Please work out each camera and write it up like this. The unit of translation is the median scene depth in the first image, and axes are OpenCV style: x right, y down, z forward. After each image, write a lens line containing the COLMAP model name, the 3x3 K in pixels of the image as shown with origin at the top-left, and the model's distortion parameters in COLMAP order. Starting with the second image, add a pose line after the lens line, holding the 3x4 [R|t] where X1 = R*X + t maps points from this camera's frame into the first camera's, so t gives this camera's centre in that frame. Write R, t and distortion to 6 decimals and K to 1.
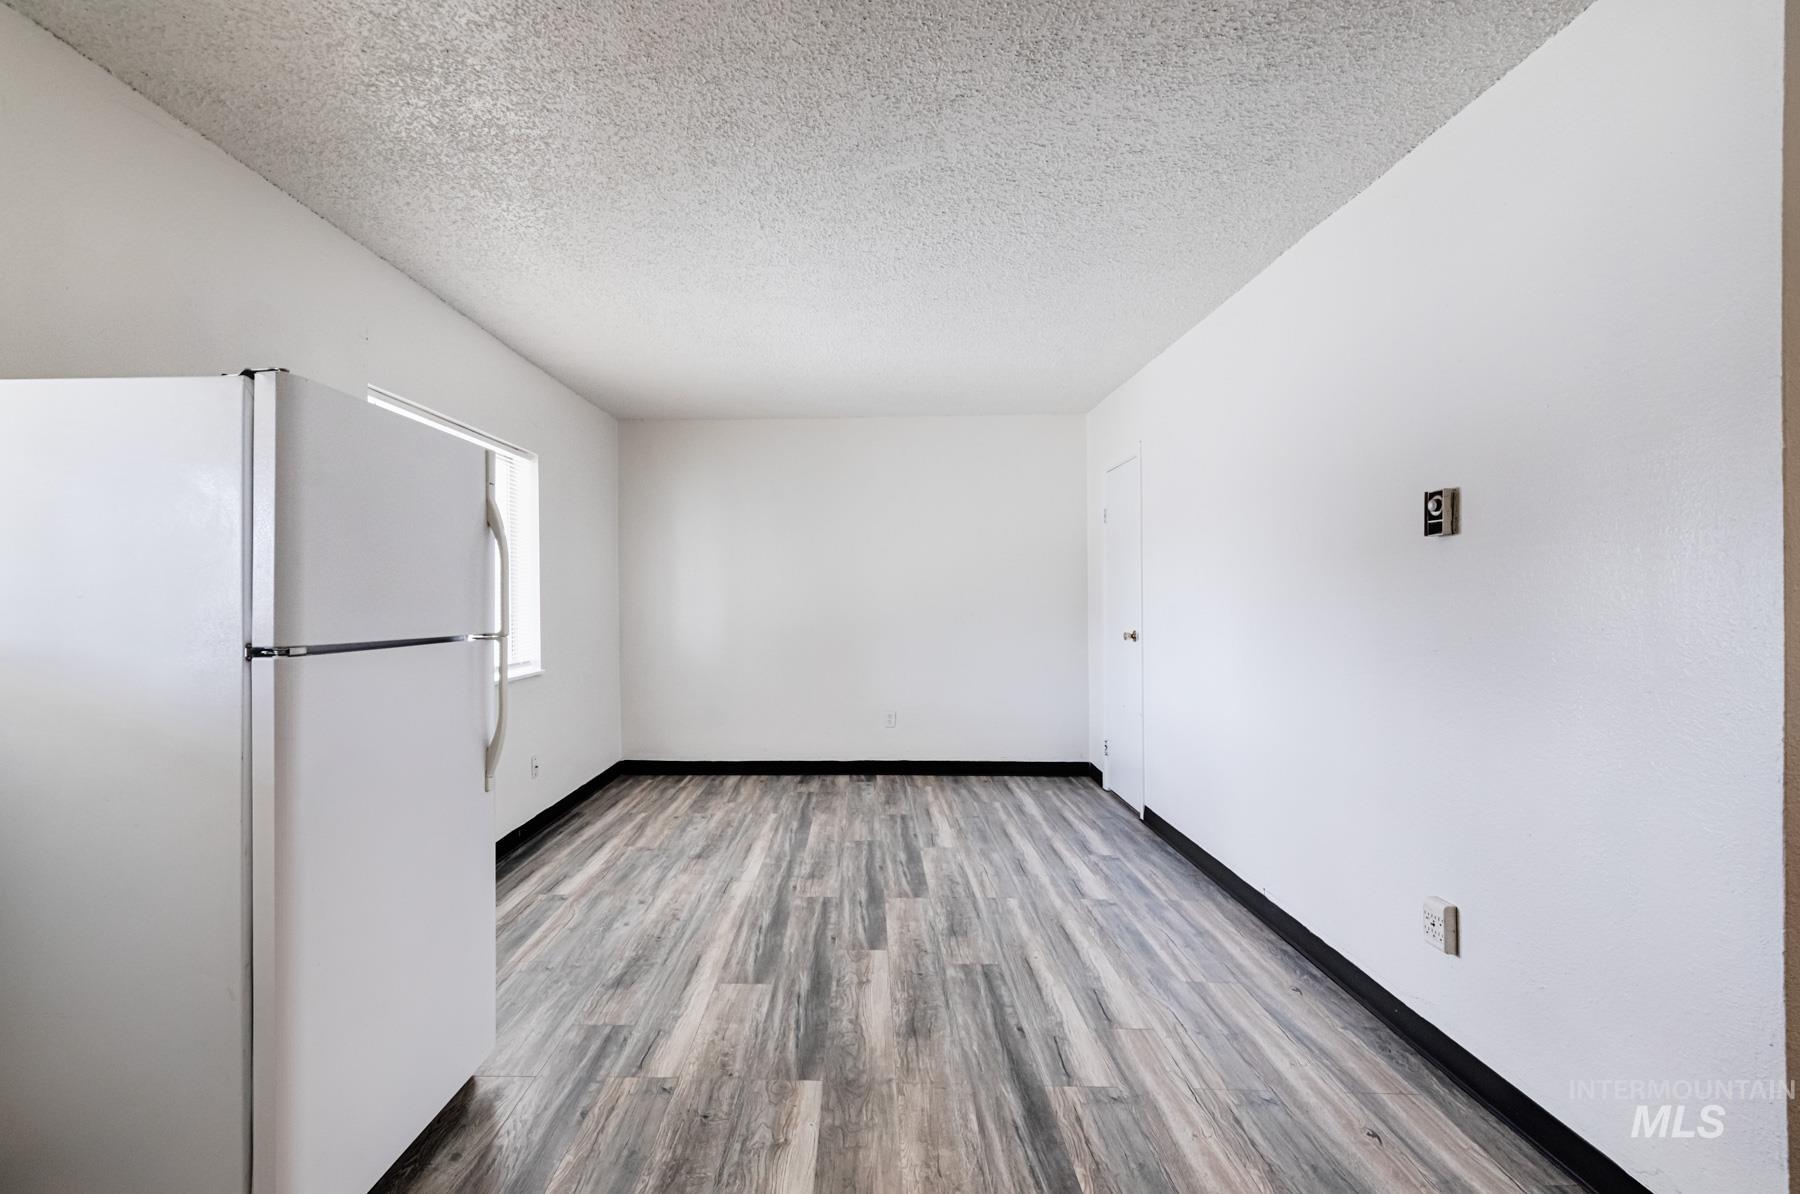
lens RADIAL K [[854.7, 0, 862.9], [0, 854.7, 598.8], [0, 0, 1]] dist [0.002027, 0.000418]
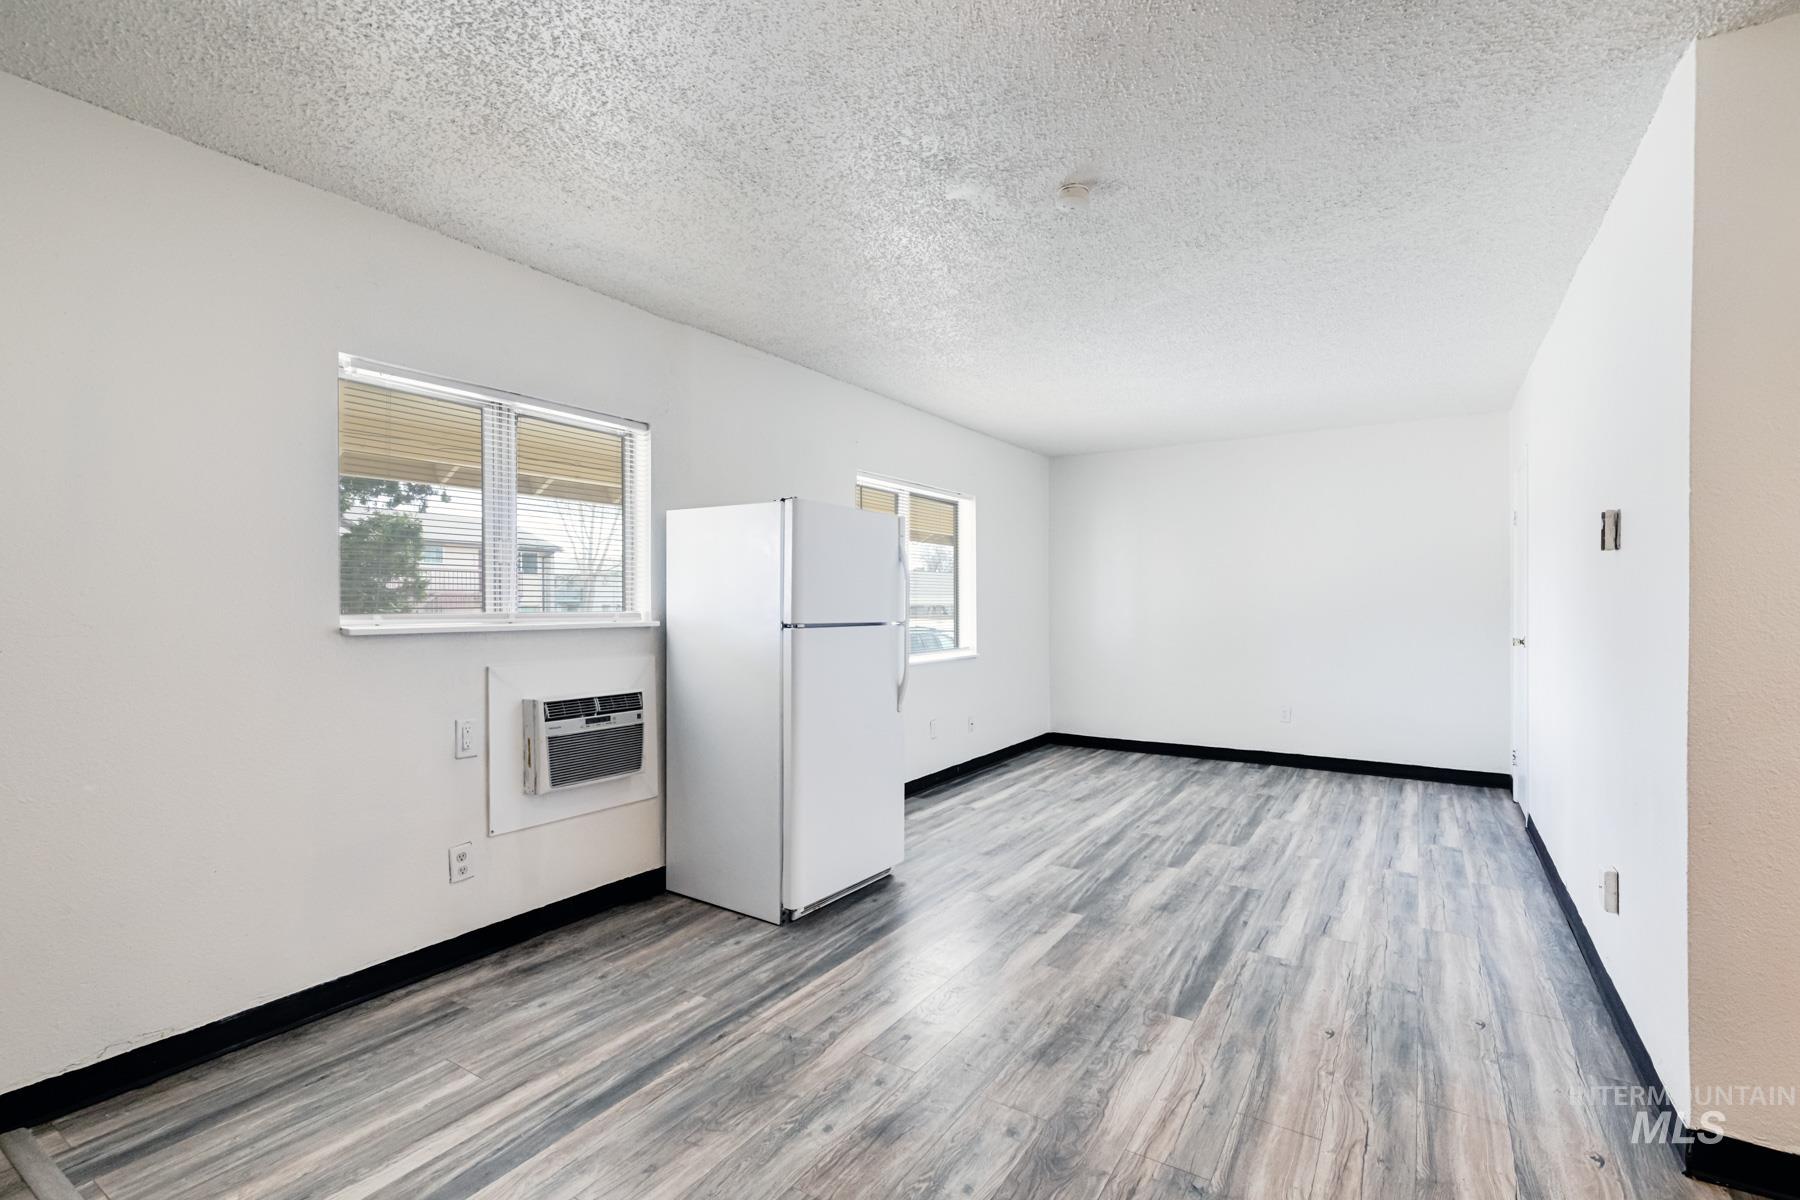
lens RADIAL K [[859.4, 0, 875.3], [0, 859.4, 604.8], [0, 0, 1]] dist [0.000741, -0.000209]
pose [[0.844420, 0.006754, -0.535639, 0.293164], [-0.004894, 0.999976, 0.004893, -0.001684], [0.535659, -0.001510, 0.844433, -0.324858]]
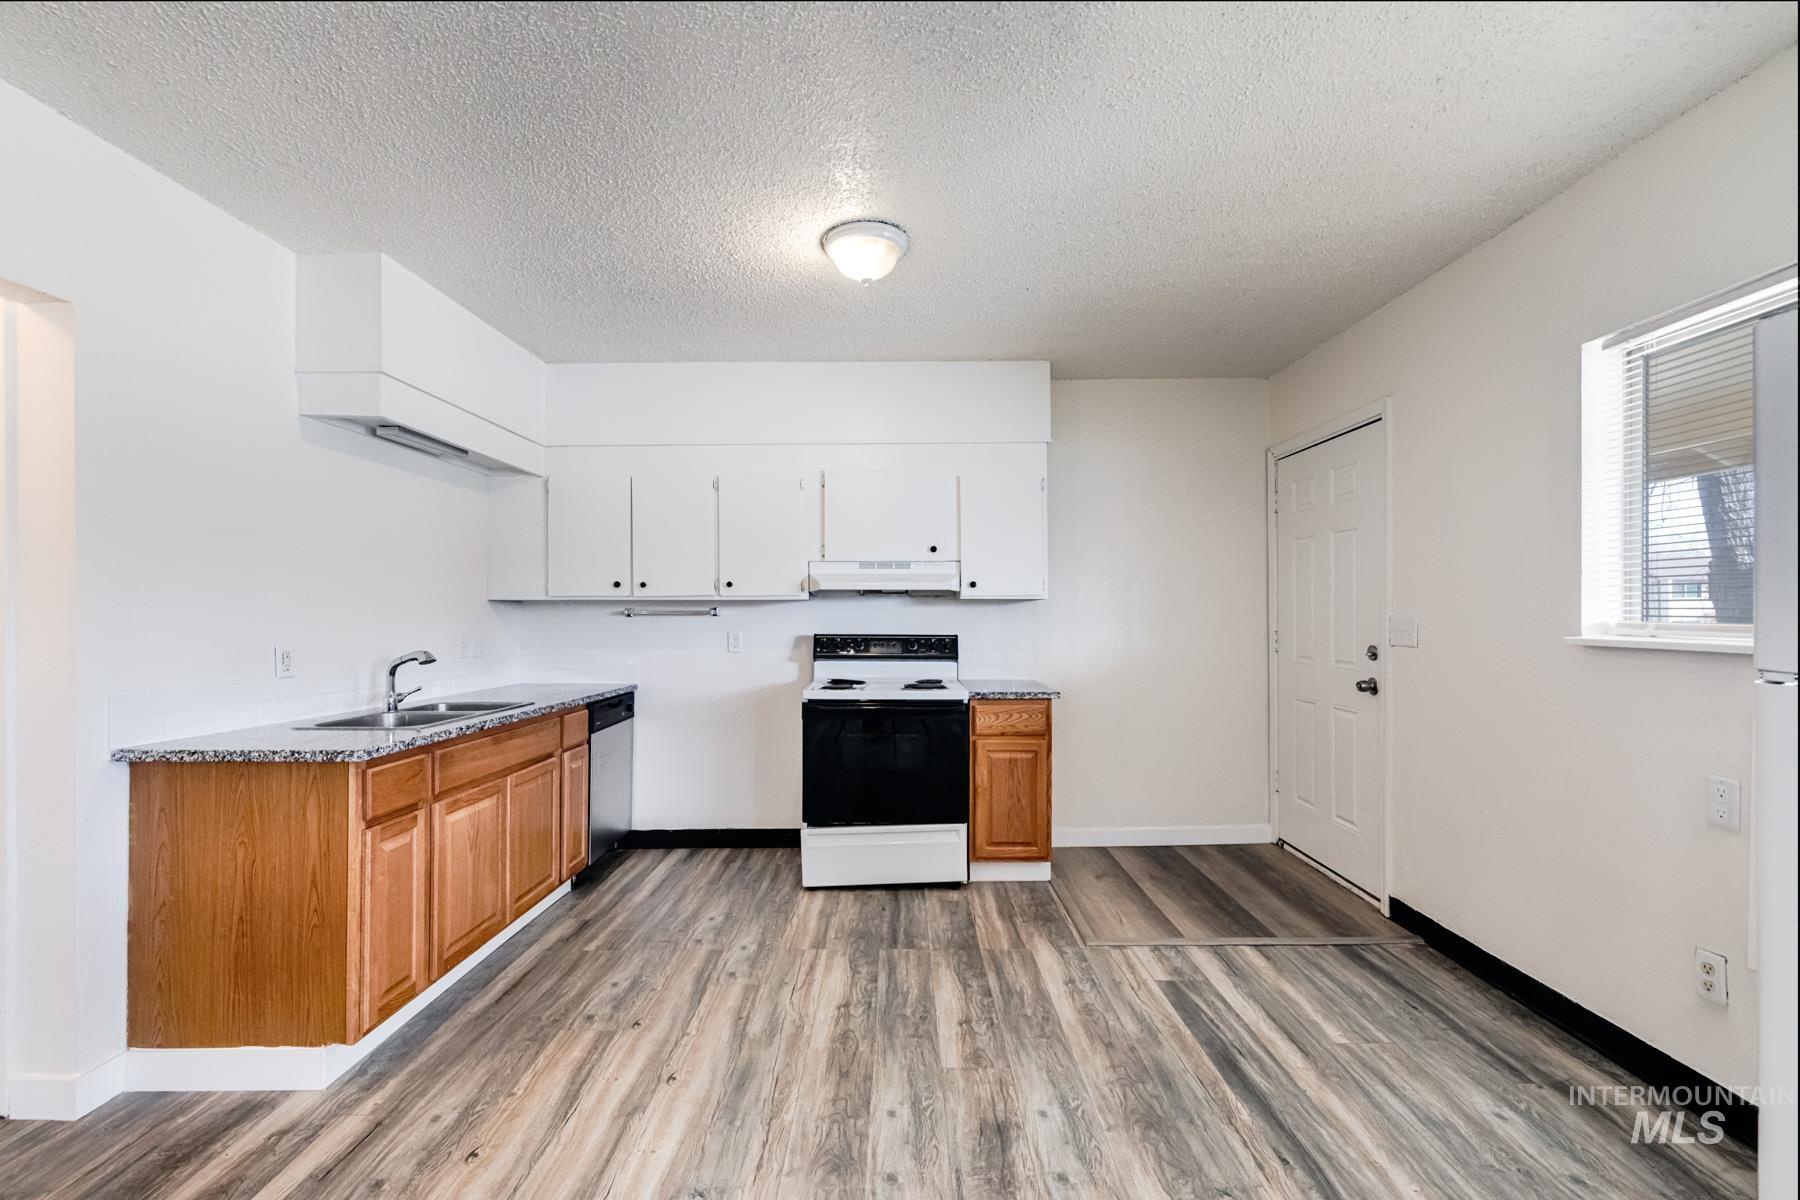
lens RADIAL K [[817.1, 0, 933.5], [0, 817.1, 607.7], [0, 0, 1]] dist [0.001026, 0.000122]
pose [[-0.998752, 0.010482, -0.048827, 0.054973], [0.010659, 0.999938, -0.003351, -0.002321], [0.048789, -0.003867, -0.998802, 0.743290]]
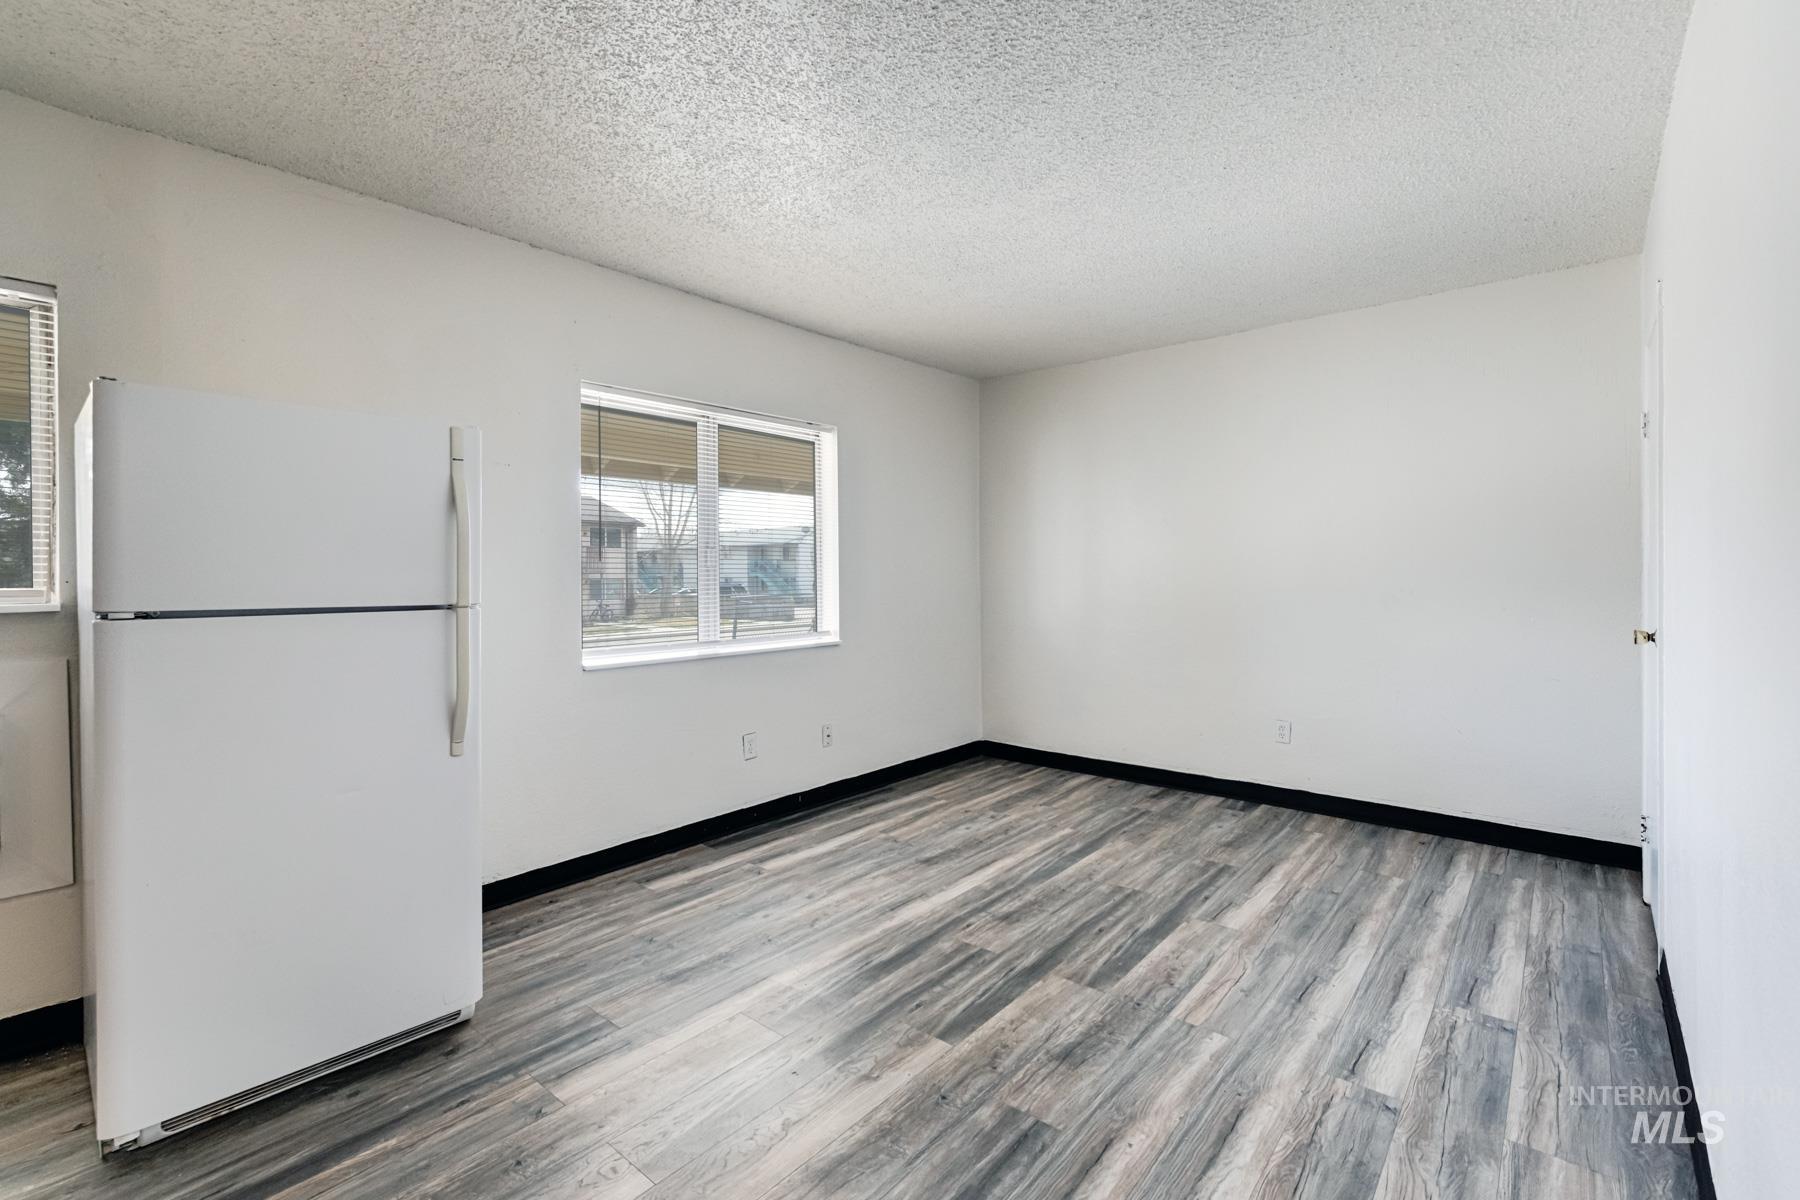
lens RADIAL K [[845.7, 0, 856.7], [0, 845.7, 575.9], [0, 0, 1]] dist [-0.000697, 0.000075]
pose [[0.760314, 0.006057, -0.649528, 0.378843], [-0.000487, 0.999962, 0.008754, -0.002009], [0.649556, -0.006339, 0.760287, 0.339456]]
